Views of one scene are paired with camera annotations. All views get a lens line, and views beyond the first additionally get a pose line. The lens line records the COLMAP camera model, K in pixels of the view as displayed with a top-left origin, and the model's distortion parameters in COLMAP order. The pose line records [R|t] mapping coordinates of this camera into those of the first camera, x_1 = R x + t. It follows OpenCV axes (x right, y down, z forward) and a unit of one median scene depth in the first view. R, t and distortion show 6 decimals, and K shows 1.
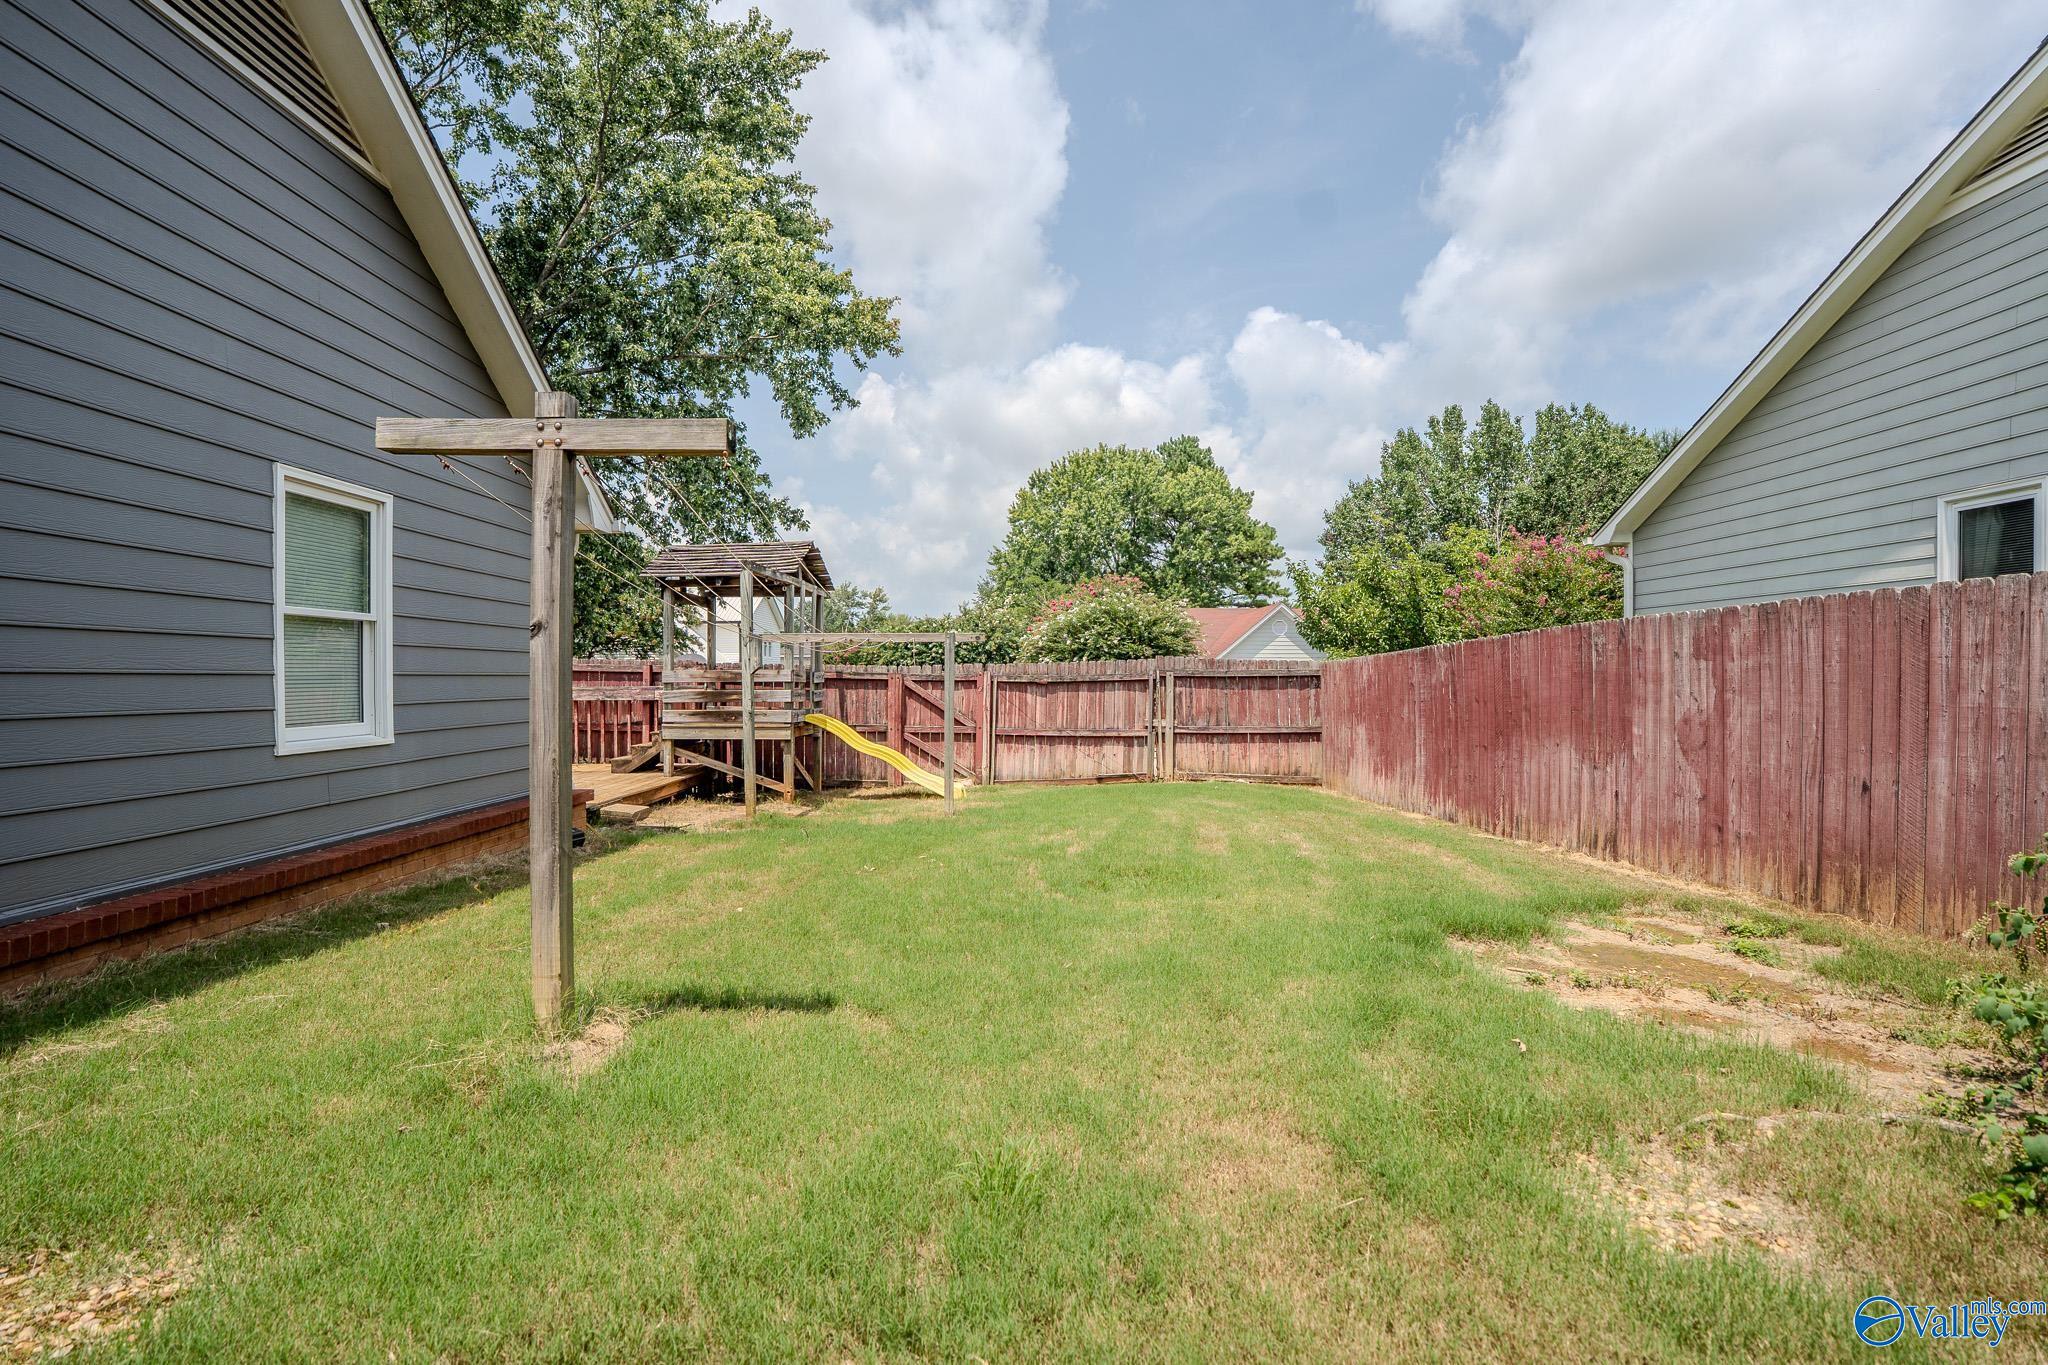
lens RADIAL K [[947.4, 0, 1024.0], [0, 947.4, 677.2], [0, 0, 1]] dist [-0.060989, 0.018878]
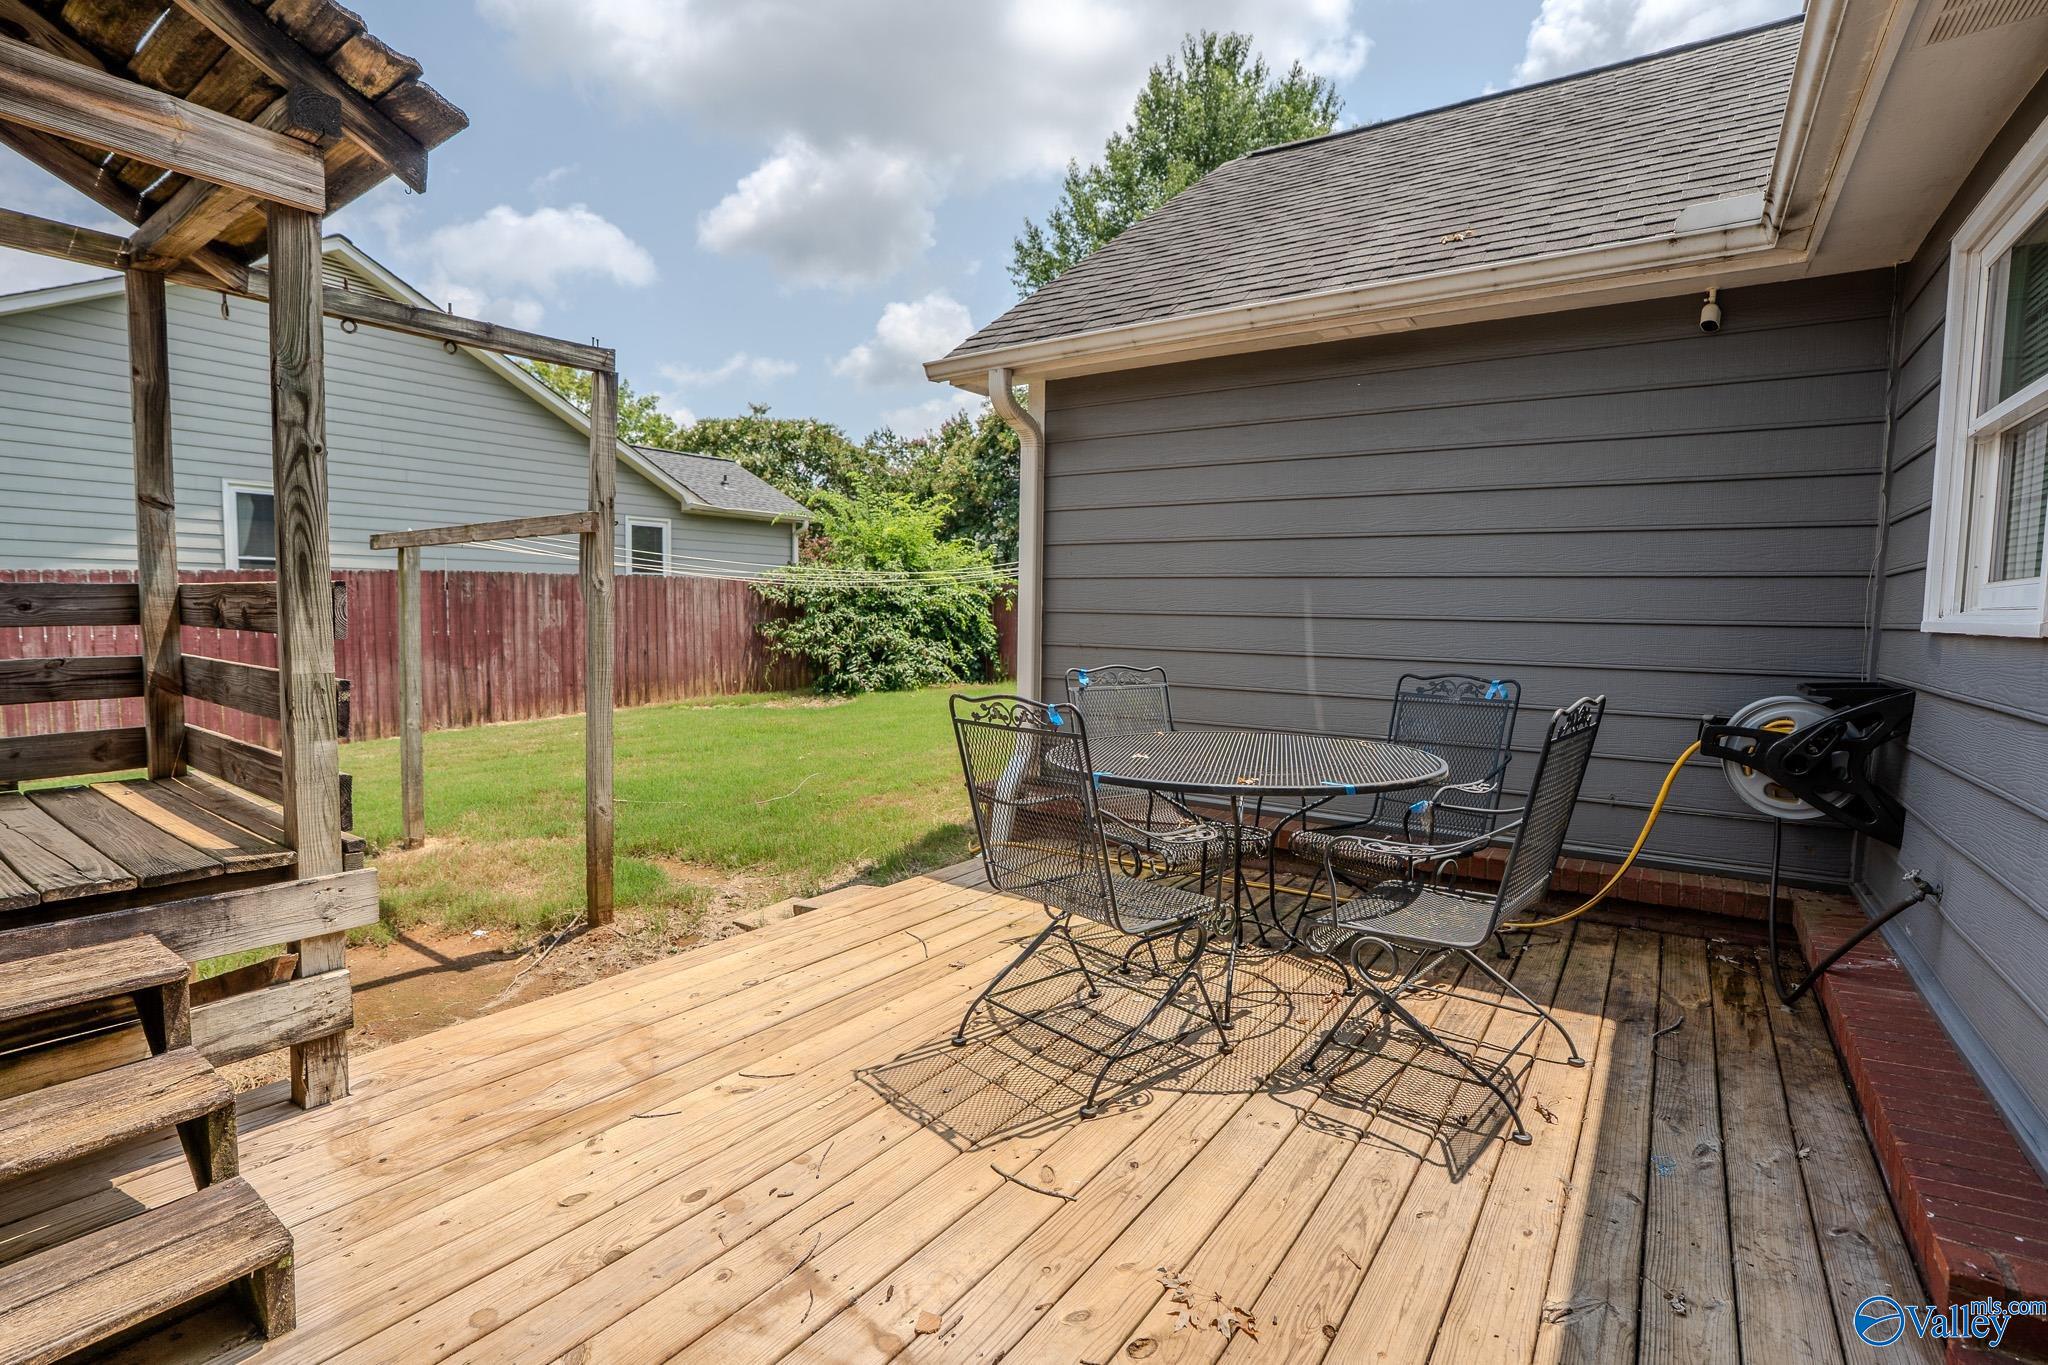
lens RADIAL K [[947.4, 0, 964.7], [0, 947.4, 683.3], [0, 0, 1]] dist [-0.060989, 0.018878]
pose [[-0.772857, -0.059867, 0.631750, -1.136300], [-0.014510, 0.996947, 0.076723, -0.006747], [-0.634415, 0.050129, -0.771366, 1.932559]]
